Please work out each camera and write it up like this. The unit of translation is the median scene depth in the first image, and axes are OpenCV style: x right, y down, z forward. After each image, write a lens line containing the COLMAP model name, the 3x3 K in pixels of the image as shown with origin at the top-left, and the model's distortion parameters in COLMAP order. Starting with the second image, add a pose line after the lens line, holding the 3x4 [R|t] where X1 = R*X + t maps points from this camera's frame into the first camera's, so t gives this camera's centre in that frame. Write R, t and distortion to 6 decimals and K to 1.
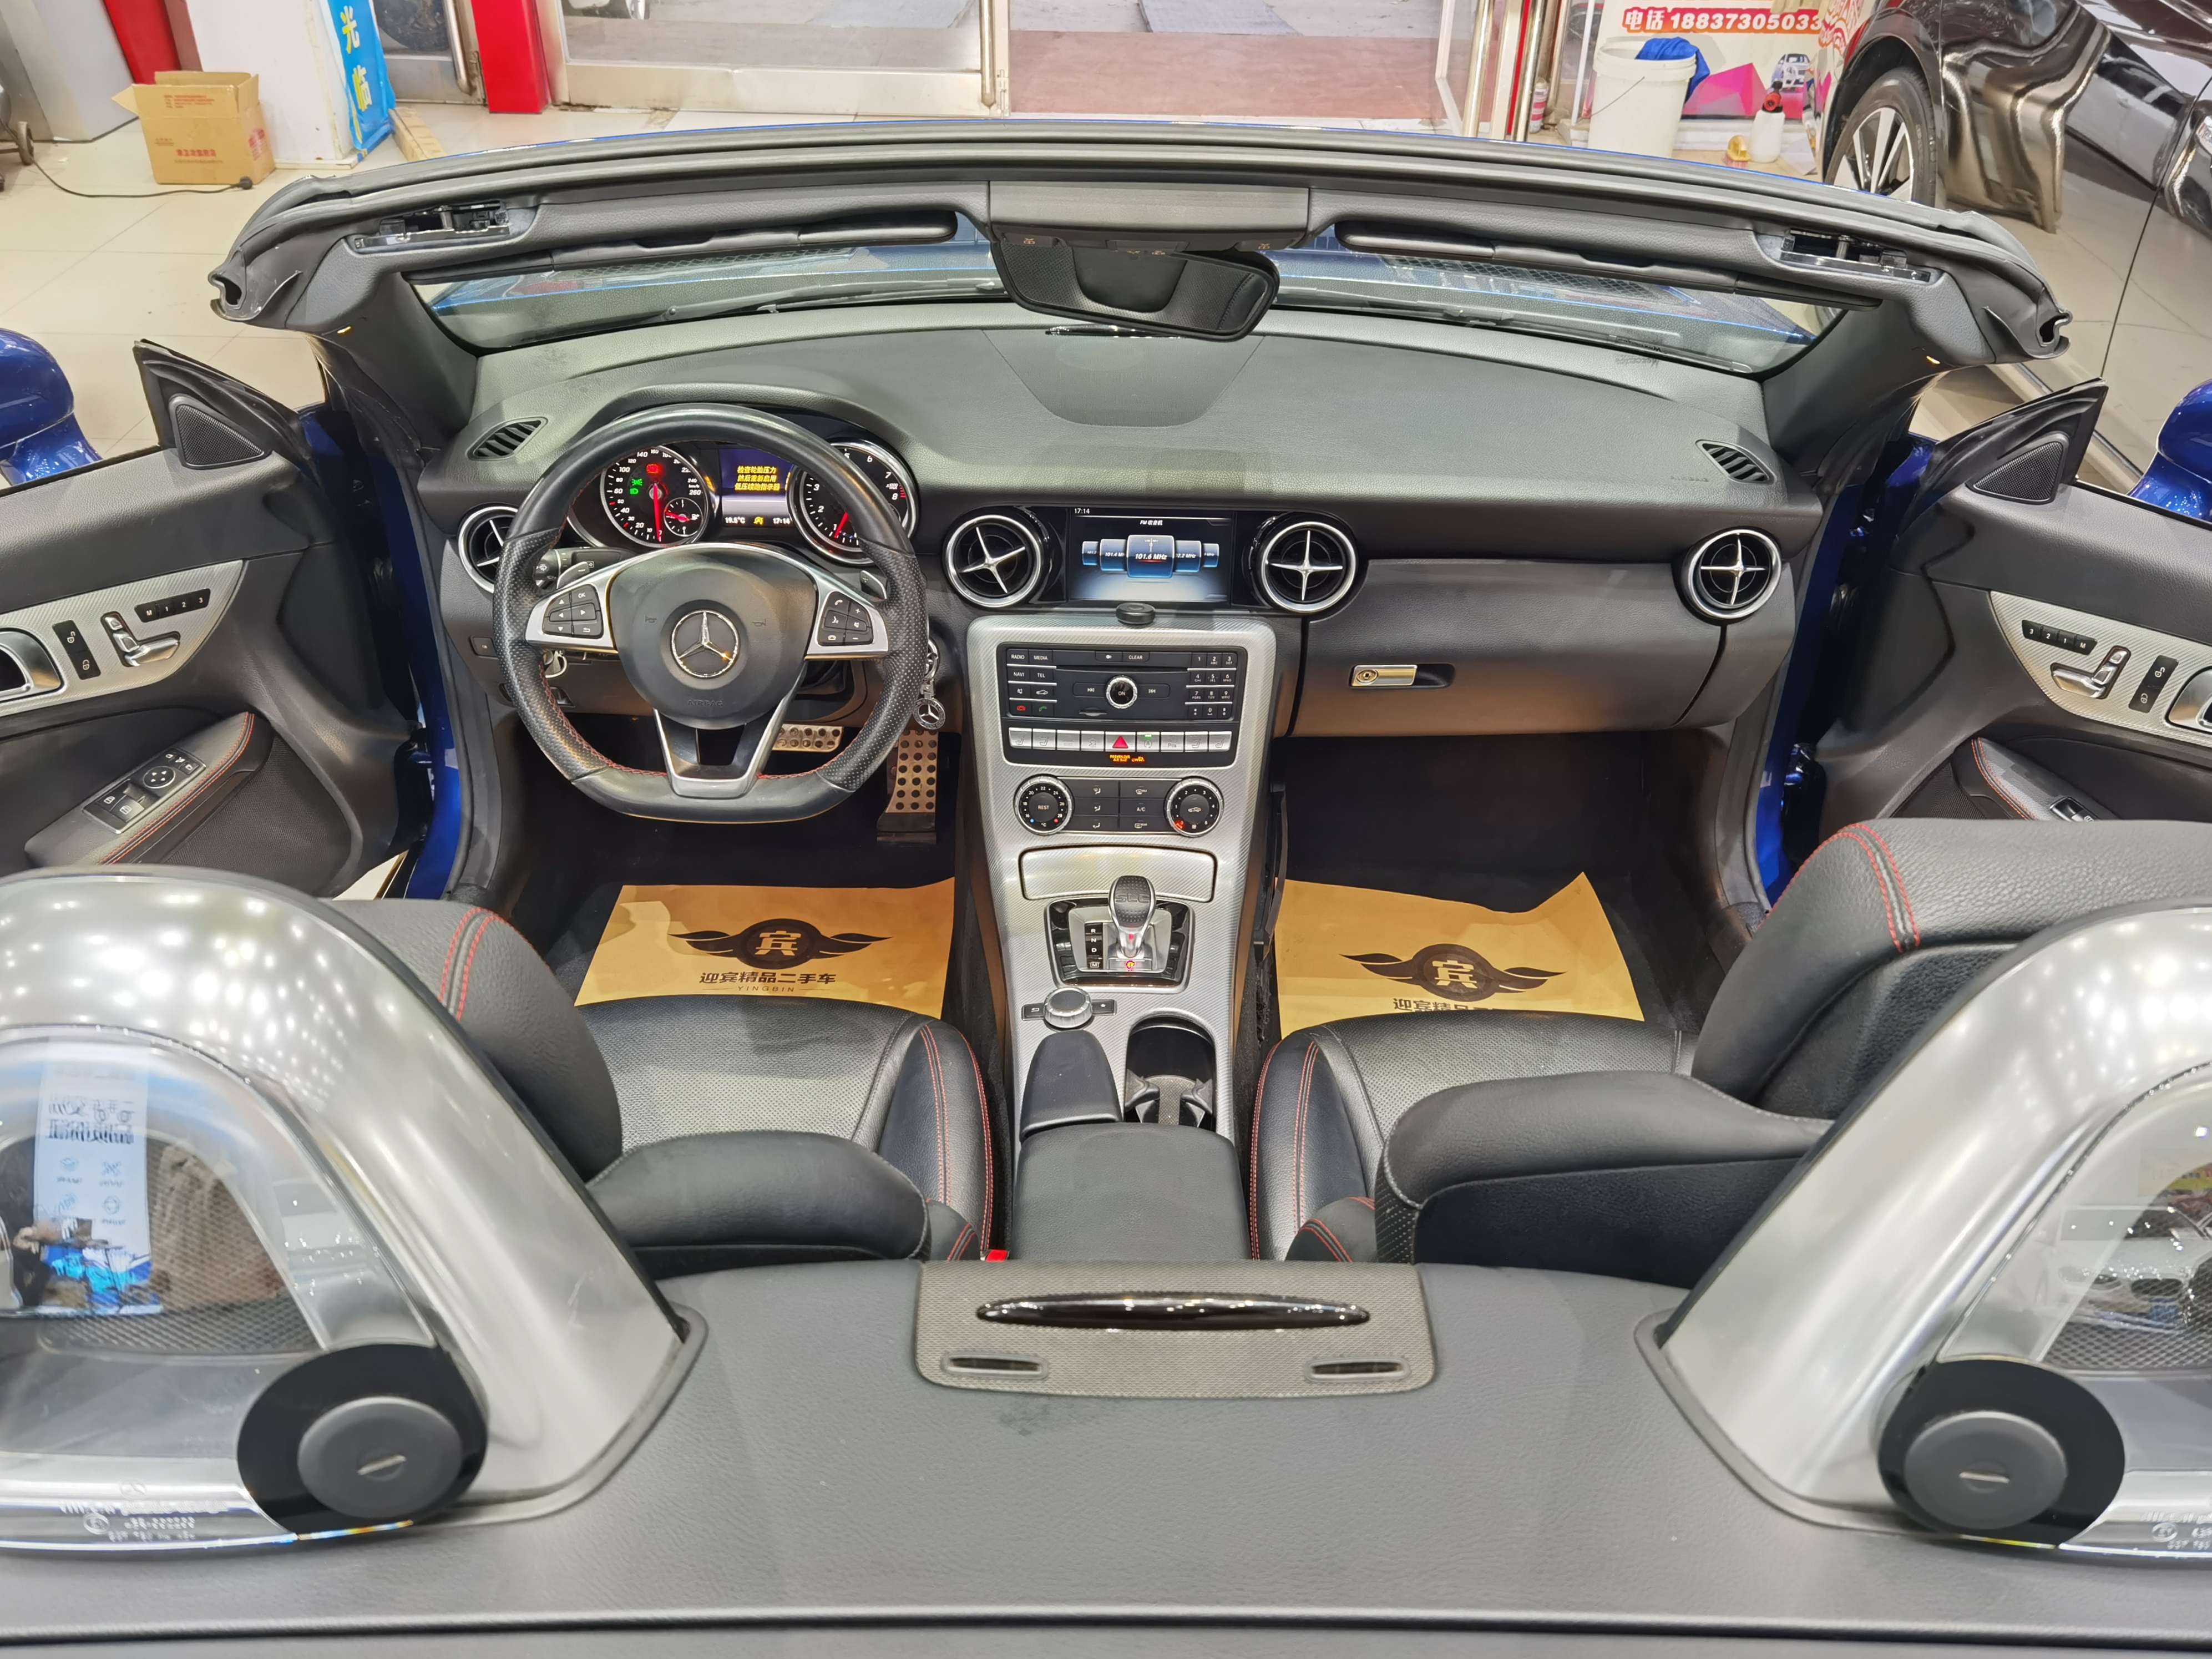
lens RADIAL K [[1755.6, 0, 1106.0], [0, 1755.6, 832.9], [0, 0, 1]] dist [0.016047, 0.004758]
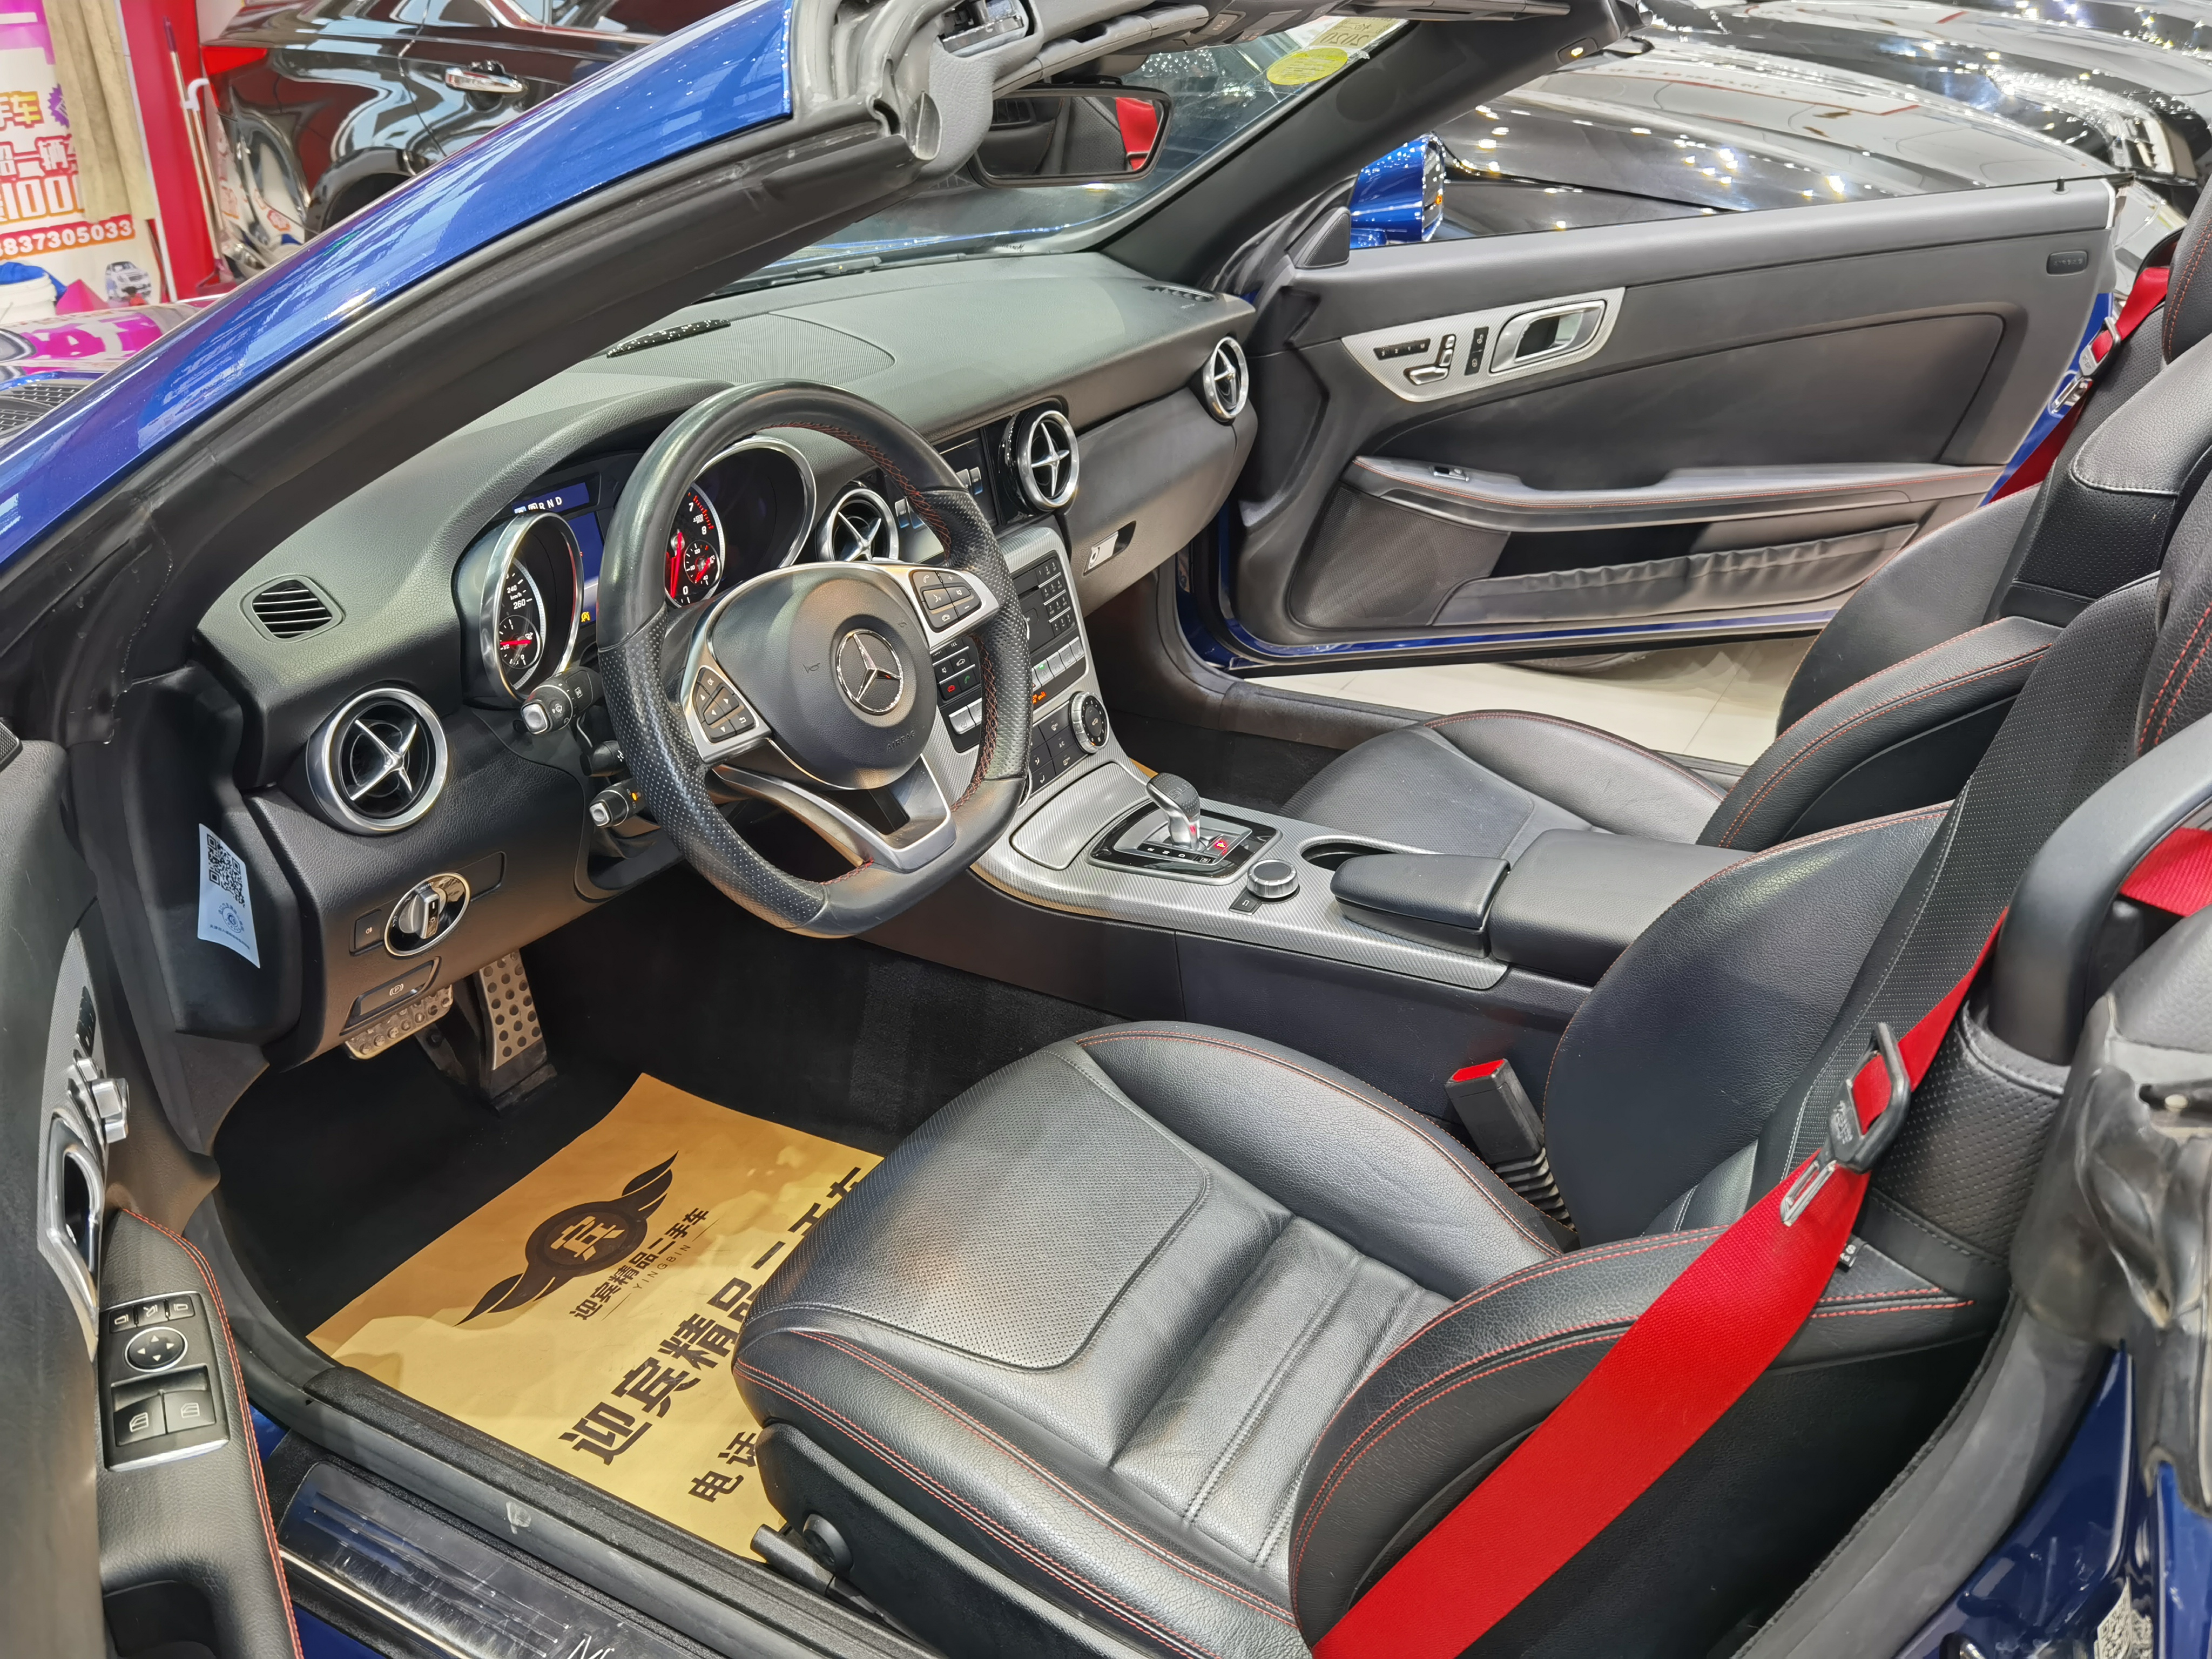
lens RADIAL K [[1755.5, 0, 1095.7], [0, 1755.5, 817.0], [0, 0, 1]] dist [0.016047, 0.004758]
pose [[0.530372, -0.419632, 0.736624, -0.672752], [0.513590, 0.850345, 0.114628, -0.077973], [-0.674486, 0.317527, 0.666517, 0.368375]]
